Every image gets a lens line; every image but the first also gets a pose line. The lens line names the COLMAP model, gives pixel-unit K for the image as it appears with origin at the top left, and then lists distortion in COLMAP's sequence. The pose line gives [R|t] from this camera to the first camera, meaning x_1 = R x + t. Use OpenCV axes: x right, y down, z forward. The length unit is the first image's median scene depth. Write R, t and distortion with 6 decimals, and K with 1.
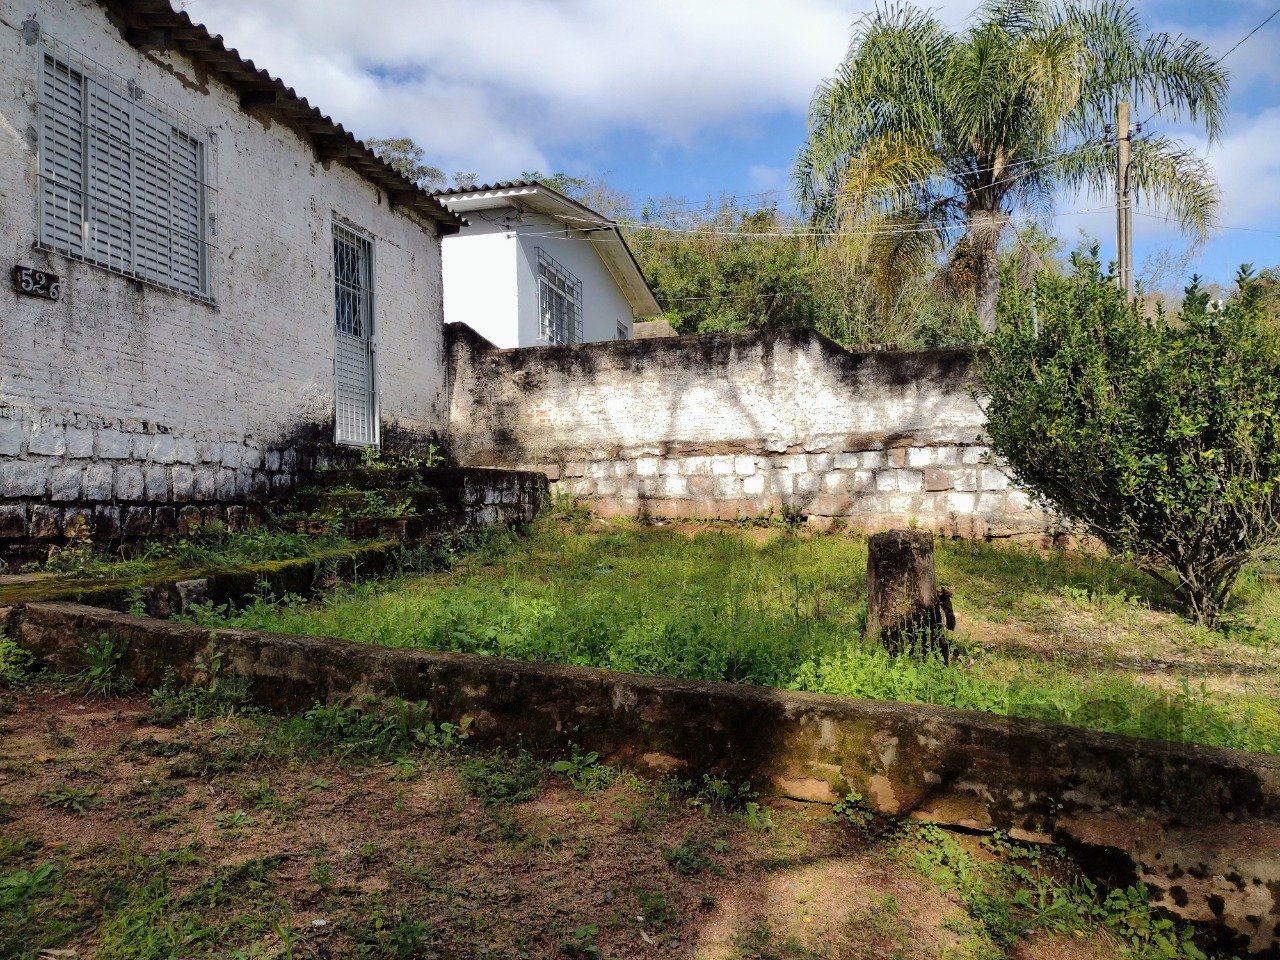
lens RADIAL K [[946.9, 0, 646.9], [0, 946.9, 475.6], [0, 0, 1]] dist [0.051649, -0.053580]
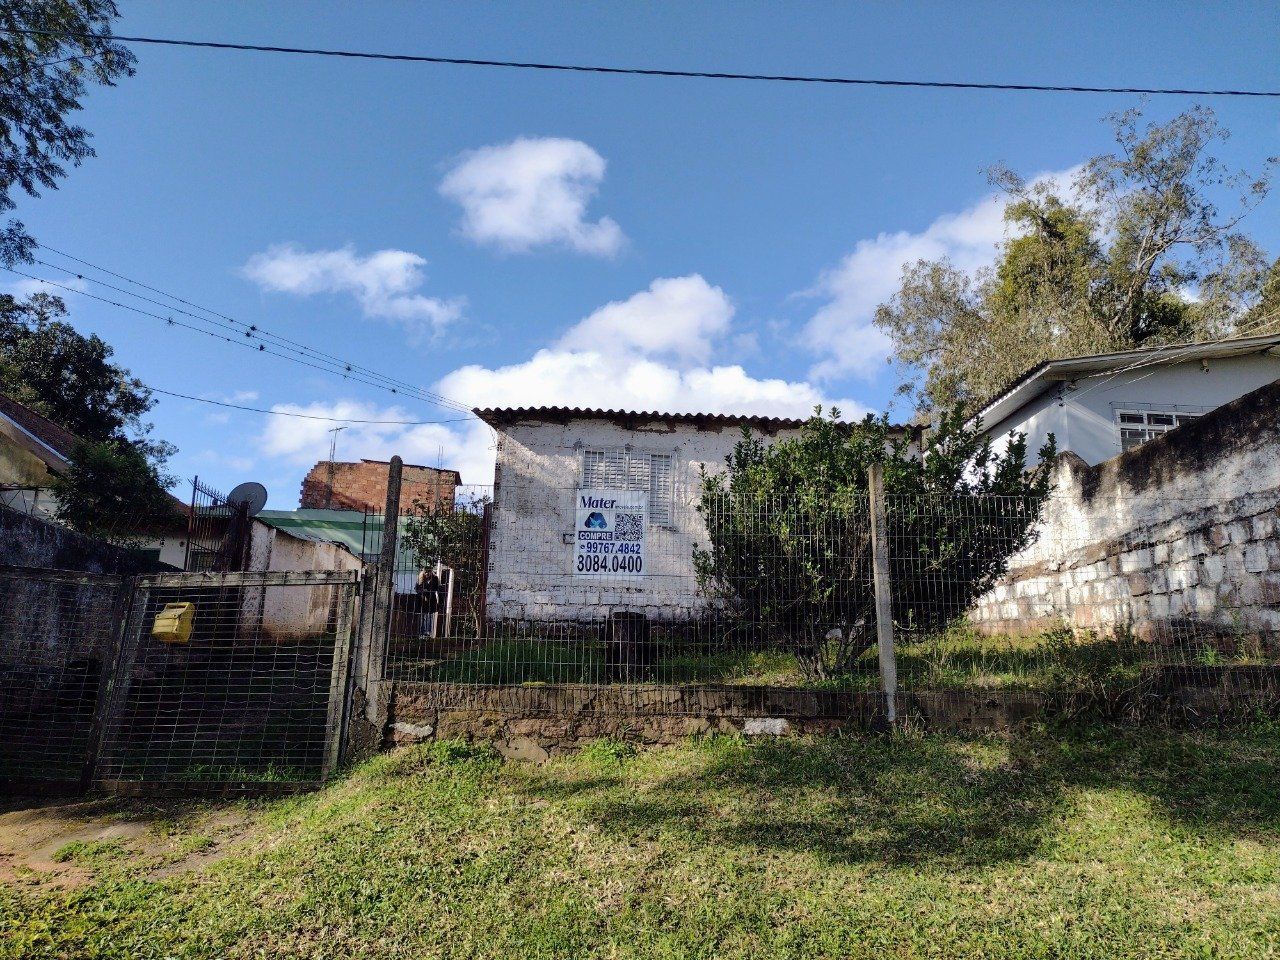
lens RADIAL K [[946.9, 0, 652.1], [0, 946.9, 472.9], [0, 0, 1]] dist [0.051649, -0.053580]
pose [[0.297851, -0.192715, -0.934958, 1.547515], [0.009090, 0.979939, -0.199091, 0.117515], [0.954569, 0.050801, 0.293627, 0.344694]]
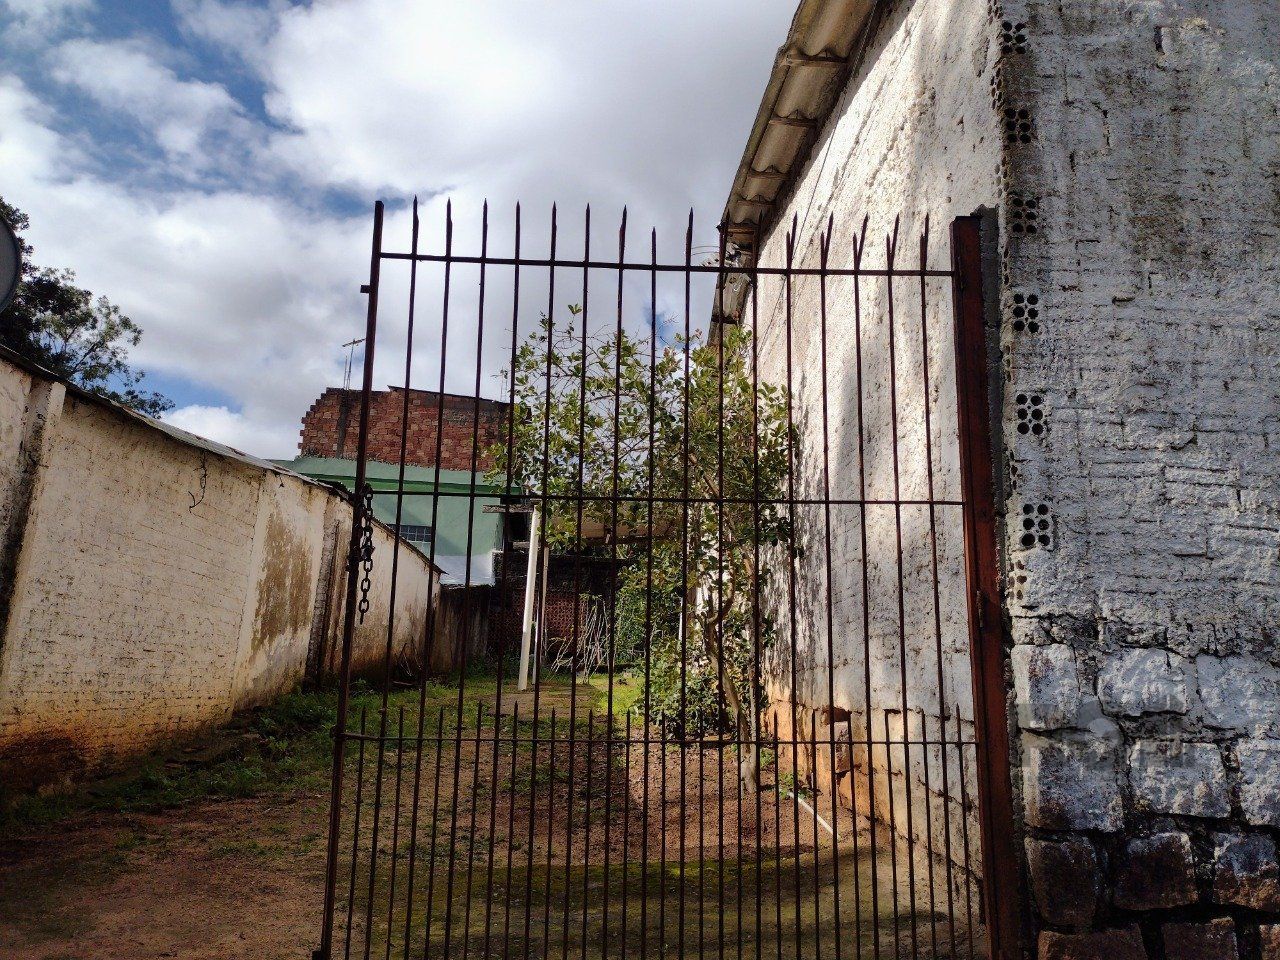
lens RADIAL K [[946.9, 0, 639.1], [0, 946.9, 478.3], [0, 0, 1]] dist [0.051649, -0.053580]
pose [[0.257380, -0.170484, -0.951152, -0.219718], [-0.008152, 0.983896, -0.178559, -0.046980], [0.966276, 0.053711, 0.251845, 0.375154]]
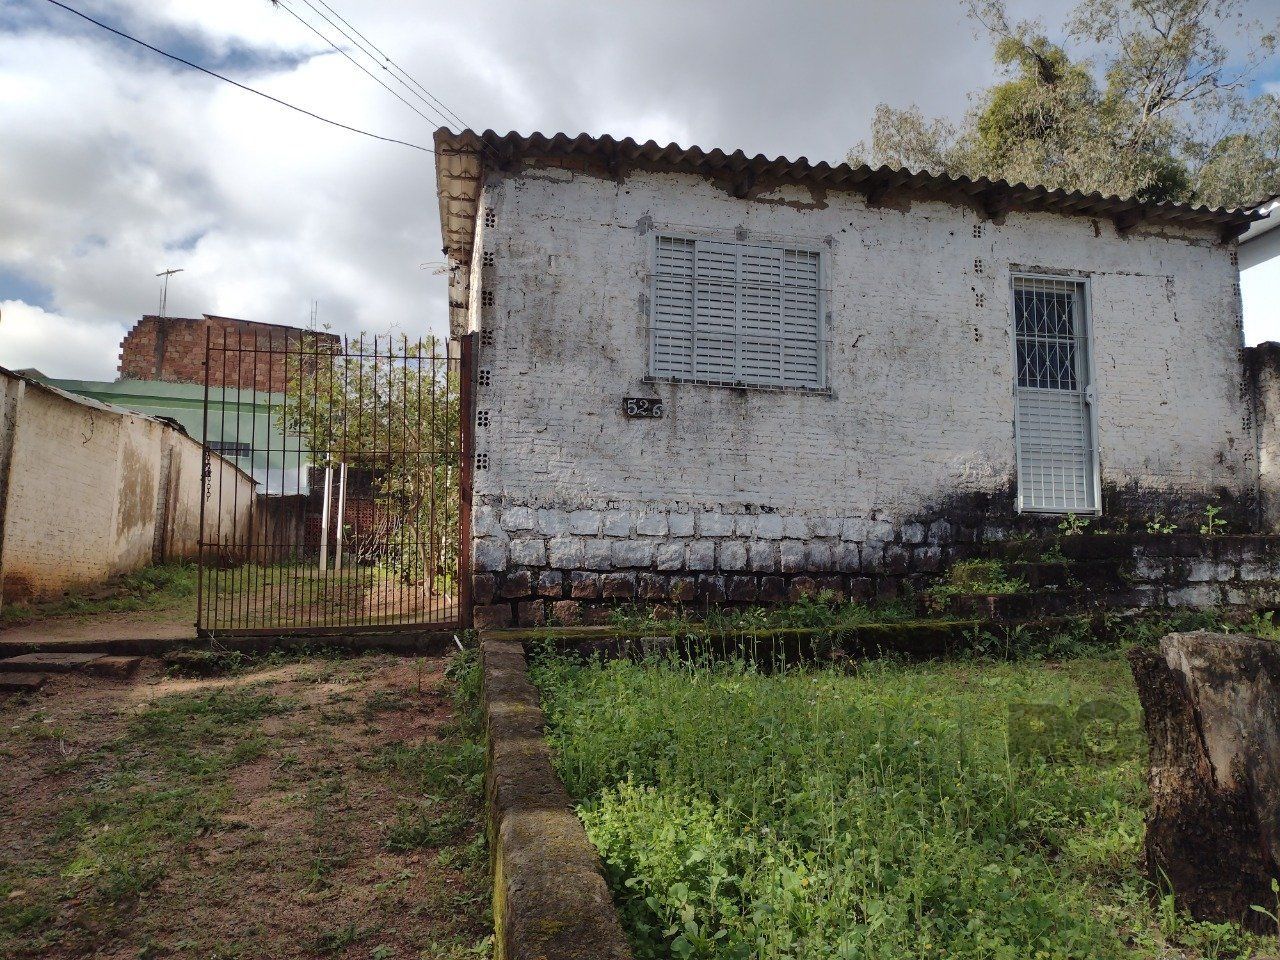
lens RADIAL K [[946.9, 0, 645.9], [0, 946.9, 484.6], [0, 0, 1]] dist [0.051649, -0.053580]
pose [[0.419898, -0.076048, -0.904380, 0.450308], [0.013859, 0.996904, -0.077393, 0.007908], [0.907465, 0.019964, 0.419652, 0.361748]]
